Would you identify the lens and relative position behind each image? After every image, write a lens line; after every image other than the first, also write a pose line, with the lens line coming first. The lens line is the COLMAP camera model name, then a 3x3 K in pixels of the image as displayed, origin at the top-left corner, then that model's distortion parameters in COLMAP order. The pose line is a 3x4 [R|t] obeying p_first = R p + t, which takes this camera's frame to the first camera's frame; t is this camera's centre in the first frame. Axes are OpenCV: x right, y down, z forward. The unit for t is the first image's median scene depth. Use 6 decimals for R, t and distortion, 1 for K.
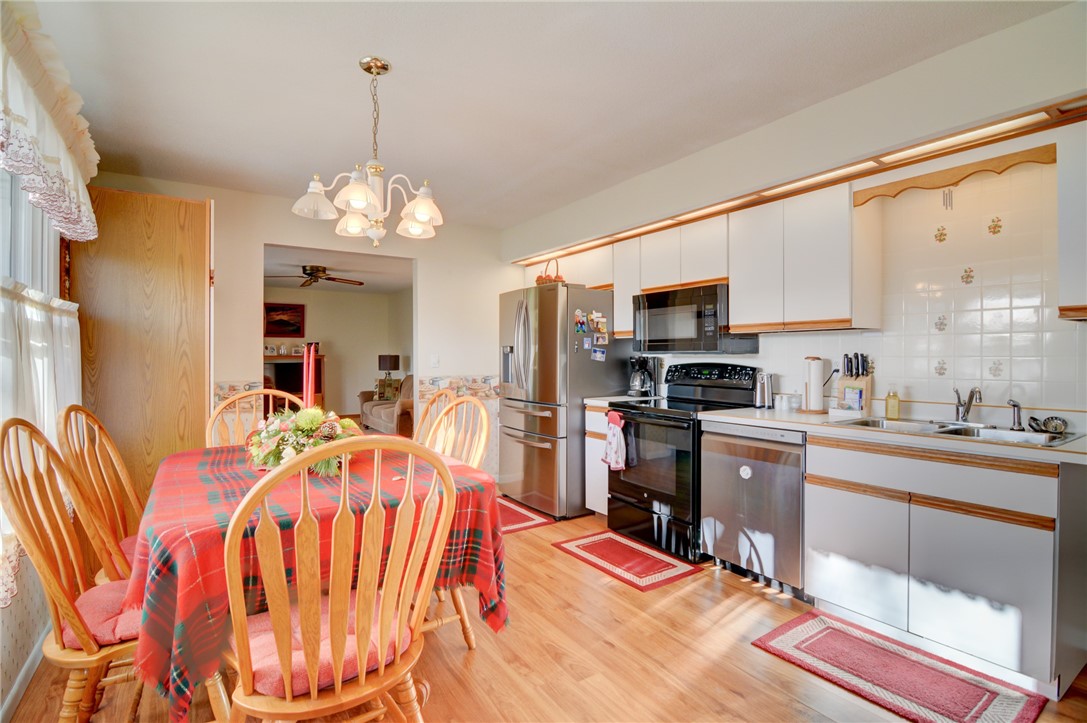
lens RADIAL K [[521.9, 0, 548.0], [0, 521.9, 361.6], [0, 0, 1]] dist [-0.004706, -0.000505]
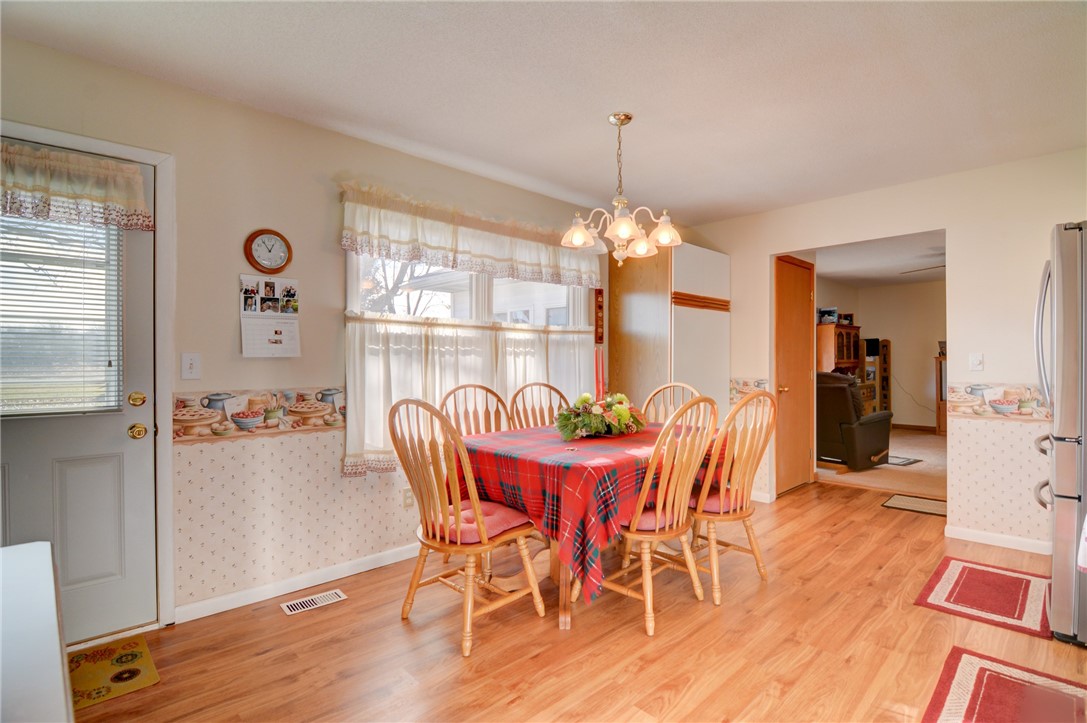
lens RADIAL K [[521.9, 0, 547.8], [0, 521.9, 363.2], [0, 0, 1]] dist [-0.004706, -0.000505]
pose [[0.181592, -0.001772, -0.983372, 0.576643], [0.000301, 0.999998, -0.001746, 0.002151], [0.983374, 0.000021, 0.181592, 0.412144]]
